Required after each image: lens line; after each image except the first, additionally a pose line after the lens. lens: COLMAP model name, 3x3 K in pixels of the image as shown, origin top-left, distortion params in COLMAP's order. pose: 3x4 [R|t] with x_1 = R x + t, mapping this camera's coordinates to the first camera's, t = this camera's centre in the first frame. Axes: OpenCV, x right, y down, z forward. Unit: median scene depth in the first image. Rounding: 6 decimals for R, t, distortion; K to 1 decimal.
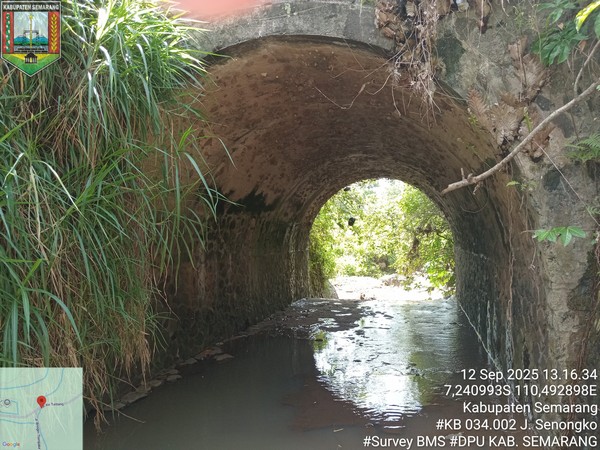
lens RADIAL K [[428.0, 0, 300.0], [0, 428.0, 225.0], [0, 0, 1]] dist [-0.038453, -0.001573]
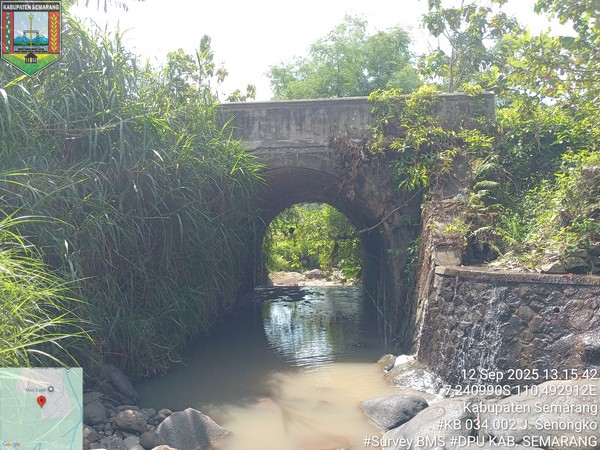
lens RADIAL K [[428.0, 0, 300.0], [0, 428.0, 225.0], [0, 0, 1]] dist [-0.038453, -0.001573]
pose [[0.979740, 0.015866, 0.199643, -0.131869], [-0.017129, 0.999843, 0.004599, -0.034256], [-0.199539, -0.007926, 0.979858, -0.372301]]
